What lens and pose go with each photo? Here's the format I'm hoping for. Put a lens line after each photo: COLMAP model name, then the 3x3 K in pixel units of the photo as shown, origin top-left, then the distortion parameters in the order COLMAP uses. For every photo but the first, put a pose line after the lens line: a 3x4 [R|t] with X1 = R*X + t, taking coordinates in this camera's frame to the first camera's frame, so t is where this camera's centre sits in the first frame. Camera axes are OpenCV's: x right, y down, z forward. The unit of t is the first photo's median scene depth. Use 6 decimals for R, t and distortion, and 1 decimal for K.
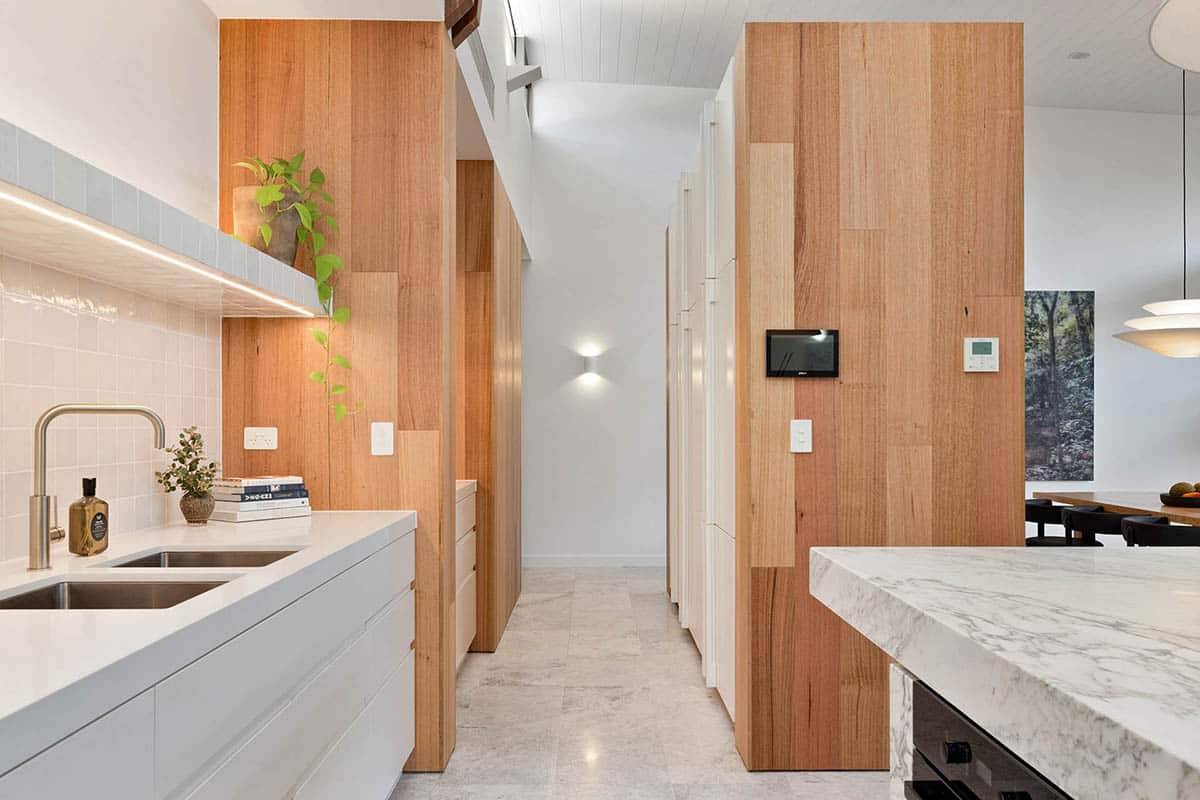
lens RADIAL K [[952.4, 0, 583.5], [0, 952.4, 414.6], [0, 0, 1]] dist [-0.009586, 0.000589]
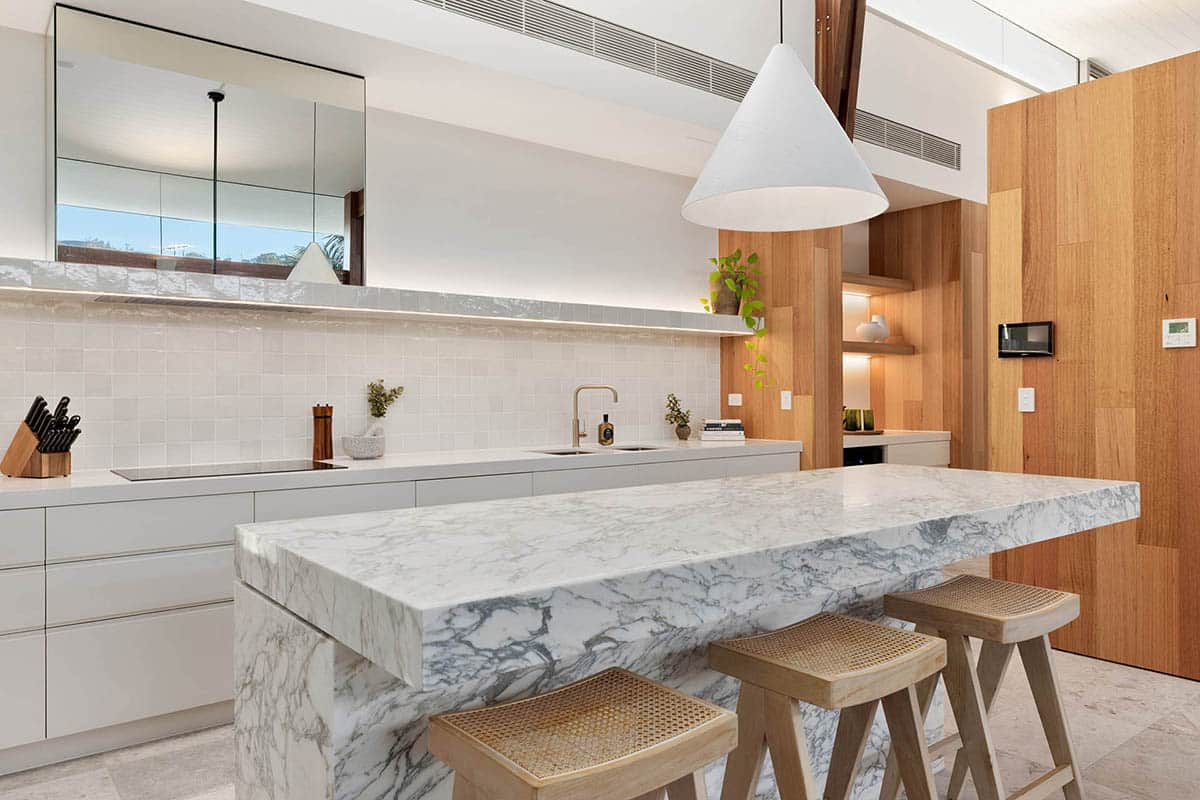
lens RADIAL K [[833.4, 0, 606.0], [0, 833.4, 392.6], [0, 0, 1]] dist [0.010610, 0.003003]
pose [[0.619215, -0.002133, -0.785218, 0.800726], [0.009668, 0.999941, 0.004908, 0.000353], [0.785162, -0.010631, 0.619200, -0.228677]]
